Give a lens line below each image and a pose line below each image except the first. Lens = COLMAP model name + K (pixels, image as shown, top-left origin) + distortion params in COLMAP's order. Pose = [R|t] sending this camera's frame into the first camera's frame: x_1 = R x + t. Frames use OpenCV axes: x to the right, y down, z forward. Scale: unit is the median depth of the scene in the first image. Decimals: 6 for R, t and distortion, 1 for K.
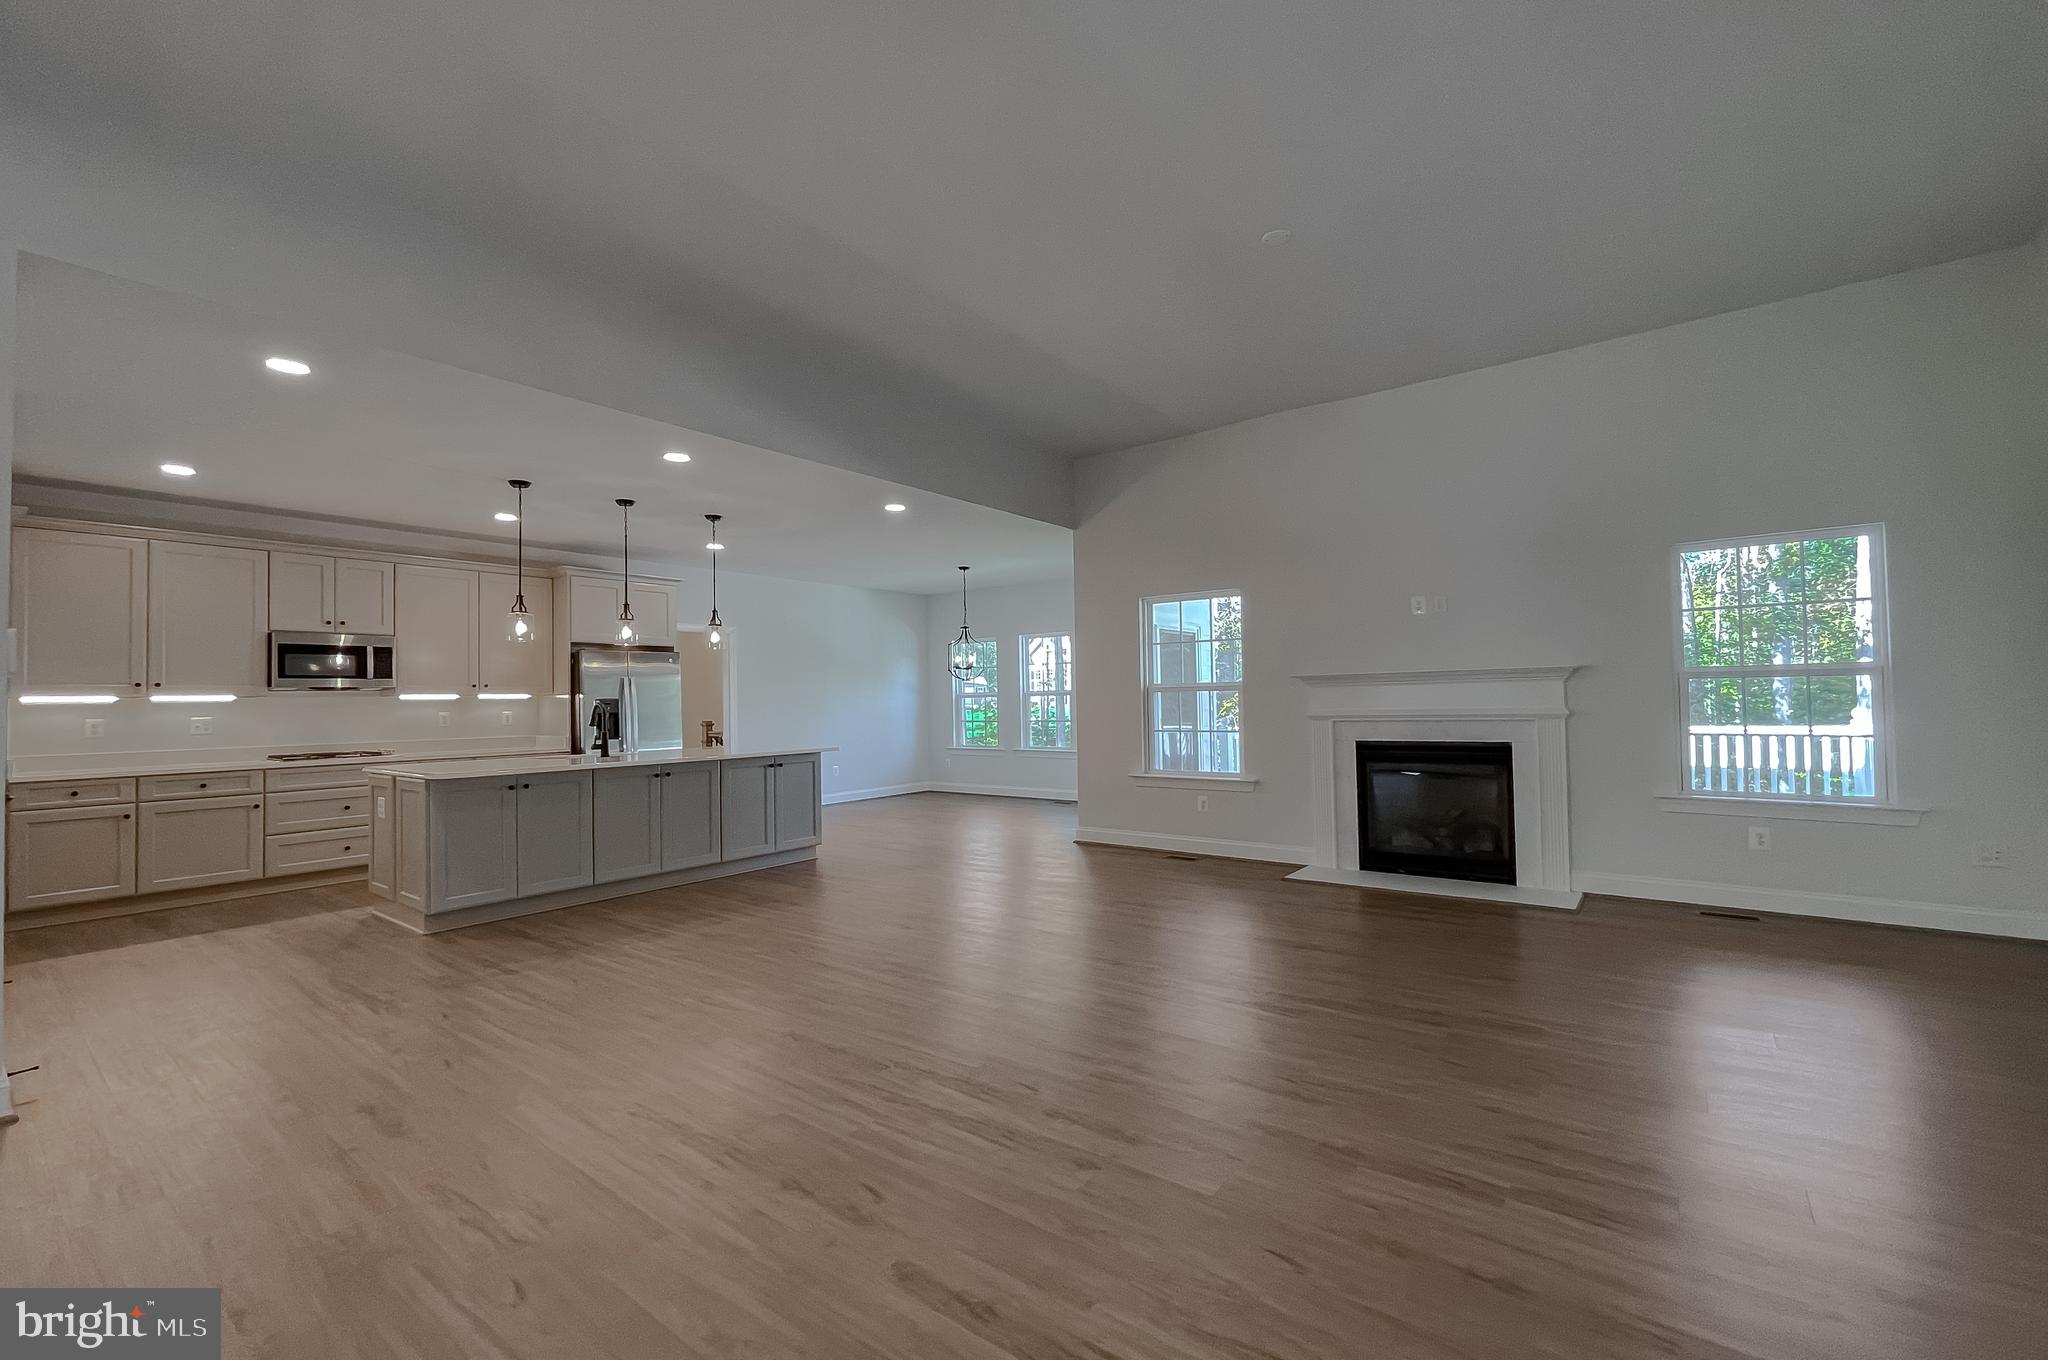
lens RADIAL K [[863.6, 0, 1024.0], [0, 863.6, 680.0], [0, 0, 1]] dist [-0.001860, 0.000019]
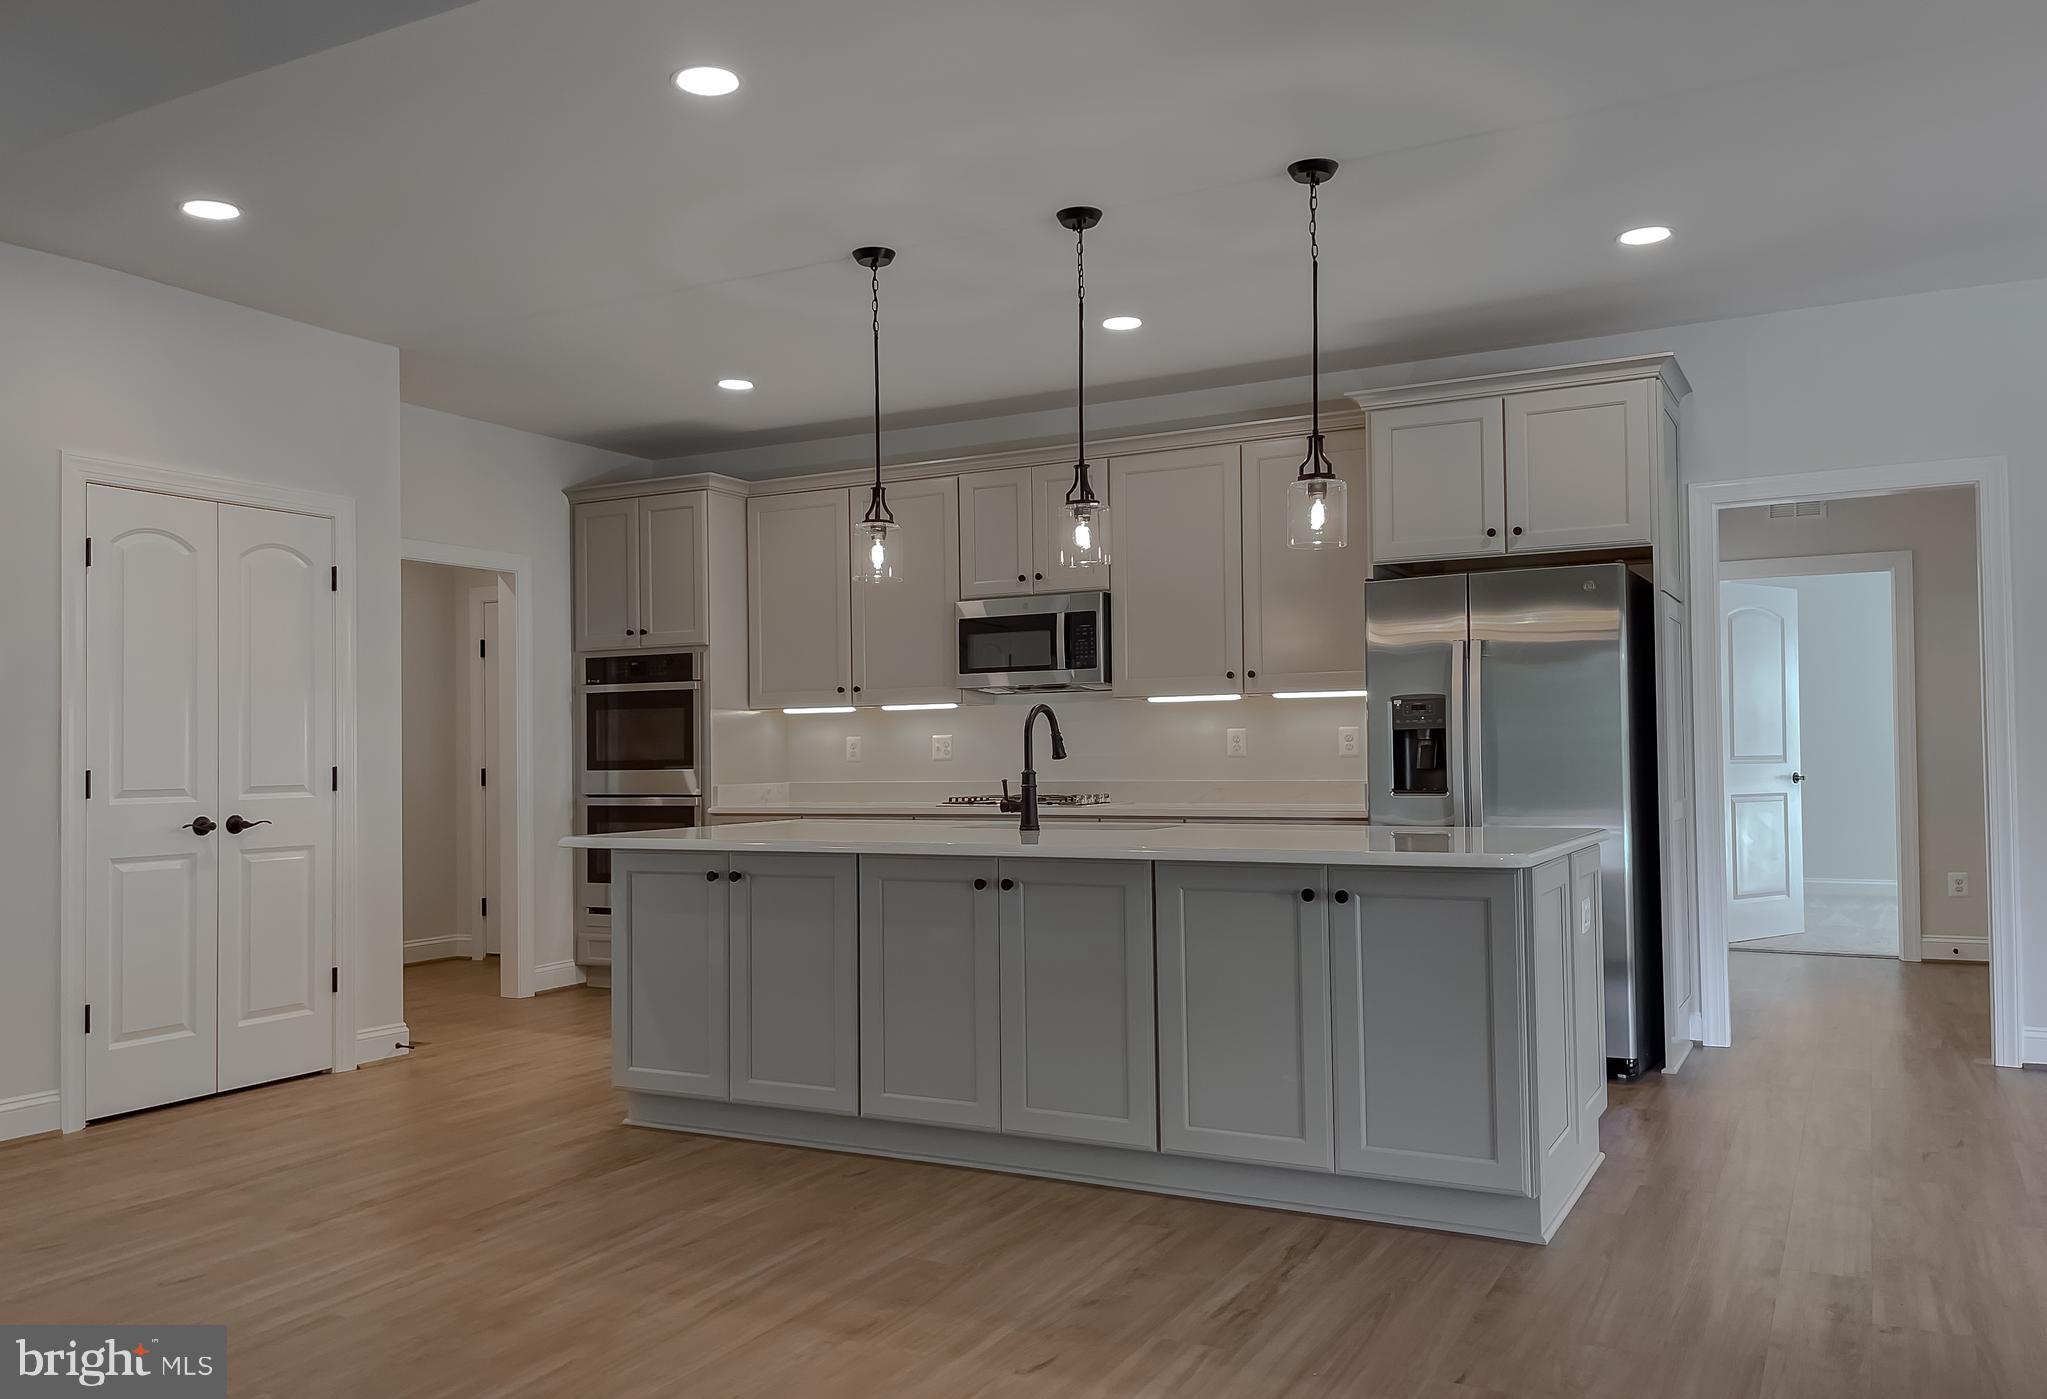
lens RADIAL K [[1582.6, 0, 1023.5], [0, 1582.6, 699.5], [0, 0, 1]] dist [0.006766, 0.002428]
pose [[0.165037, -0.017396, -0.986134, 0.303340], [0.033020, 0.999381, -0.012103, 0.034828], [0.985734, -0.030565, 0.165510, 0.908857]]
